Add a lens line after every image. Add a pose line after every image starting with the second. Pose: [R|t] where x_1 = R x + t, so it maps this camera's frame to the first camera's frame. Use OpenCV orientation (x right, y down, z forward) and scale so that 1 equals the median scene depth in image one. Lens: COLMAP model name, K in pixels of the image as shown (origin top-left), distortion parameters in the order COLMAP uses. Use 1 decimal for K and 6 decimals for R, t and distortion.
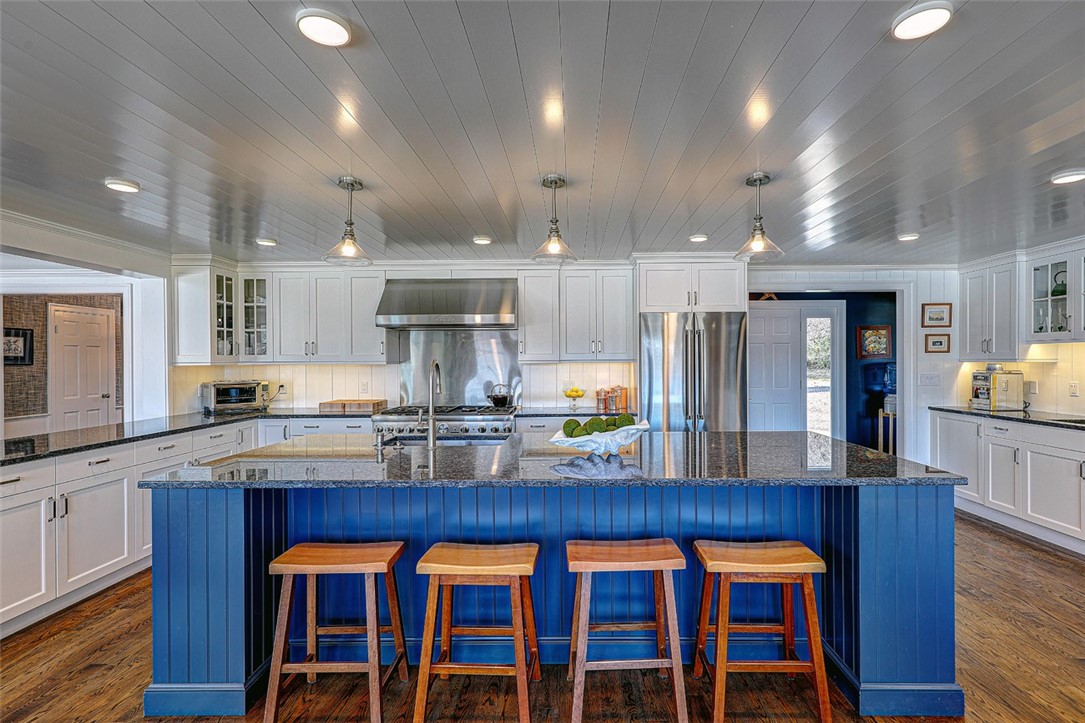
lens RADIAL K [[519.5, 0, 542.5], [0, 519.5, 361.5], [0, 0, 1]] dist [-0.002574, -0.000251]
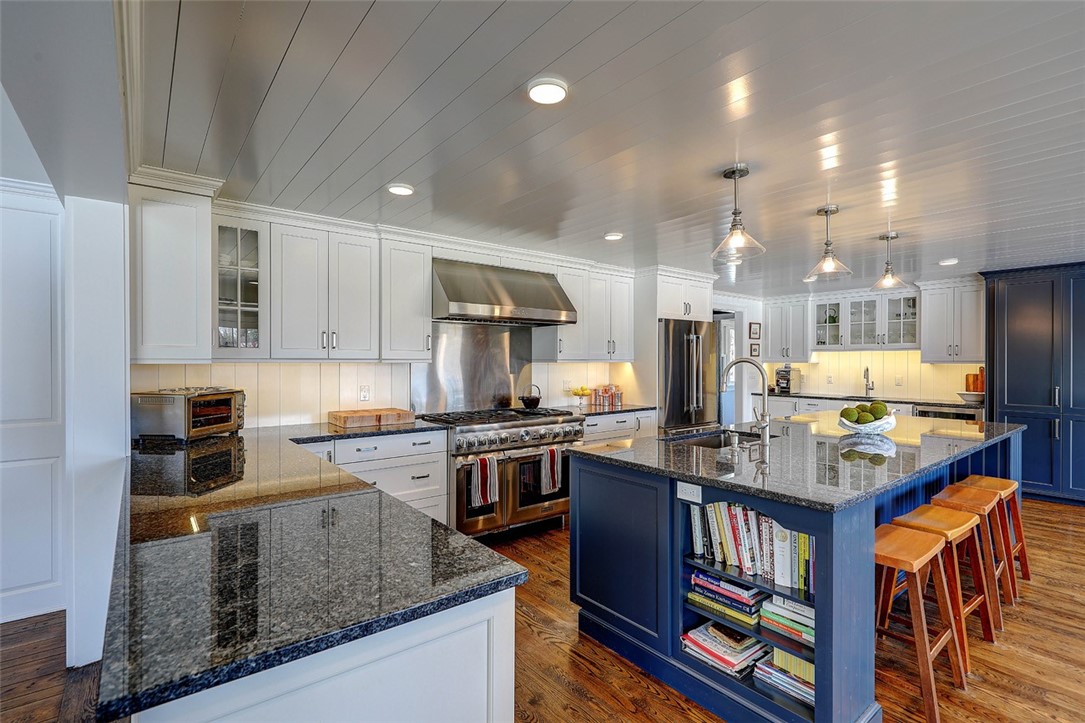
lens RADIAL K [[519.5, 0, 542.5], [0, 519.5, 361.5], [0, 0, 1]] dist [-0.002574, -0.000251]
pose [[0.760108, 0.004994, 0.649778, -0.702856], [-0.003387, 0.999987, -0.003724, 0.005862], [-0.649788, 0.000629, 0.760115, 0.284812]]
